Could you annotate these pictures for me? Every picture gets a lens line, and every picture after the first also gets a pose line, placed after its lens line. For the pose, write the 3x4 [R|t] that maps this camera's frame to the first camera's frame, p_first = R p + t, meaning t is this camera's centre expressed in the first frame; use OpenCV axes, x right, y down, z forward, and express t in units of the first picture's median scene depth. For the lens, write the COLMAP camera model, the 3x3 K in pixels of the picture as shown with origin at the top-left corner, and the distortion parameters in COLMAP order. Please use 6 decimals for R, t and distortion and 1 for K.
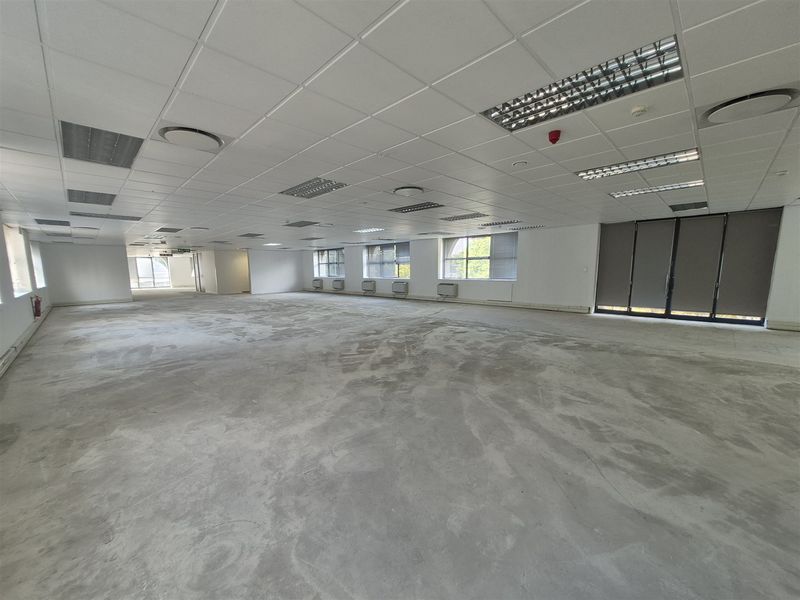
lens RADIAL K [[322.5, 0, 396.3], [0, 322.5, 318.1], [0, 0, 1]] dist [0.000151, -0.000038]
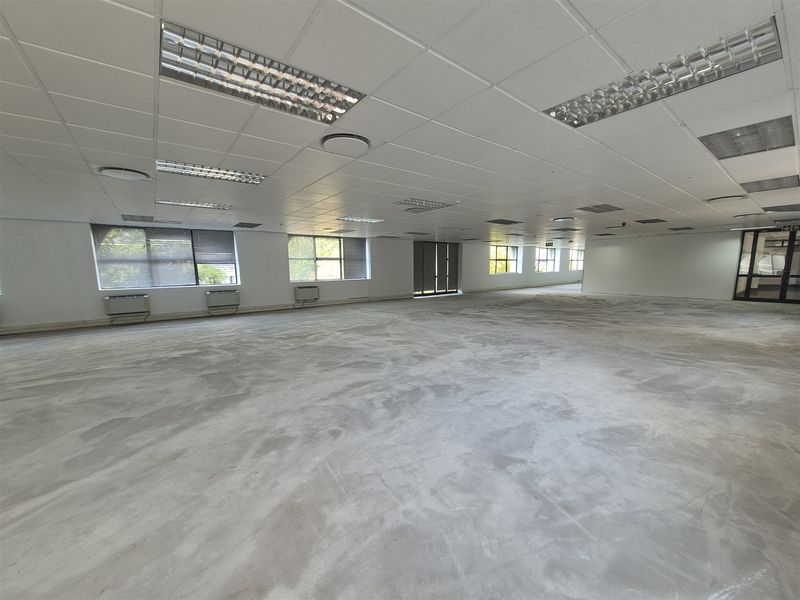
lens RADIAL K [[316.7, 0, 397.6], [0, 316.7, 309.4], [0, 0, 1]] dist [0.005007, -0.000023]
pose [[0.120015, -0.121937, 0.985255, -0.718625], [0.163380, 0.981323, 0.101549, -0.099794], [-0.979236, 0.148784, 0.137695, 0.692369]]
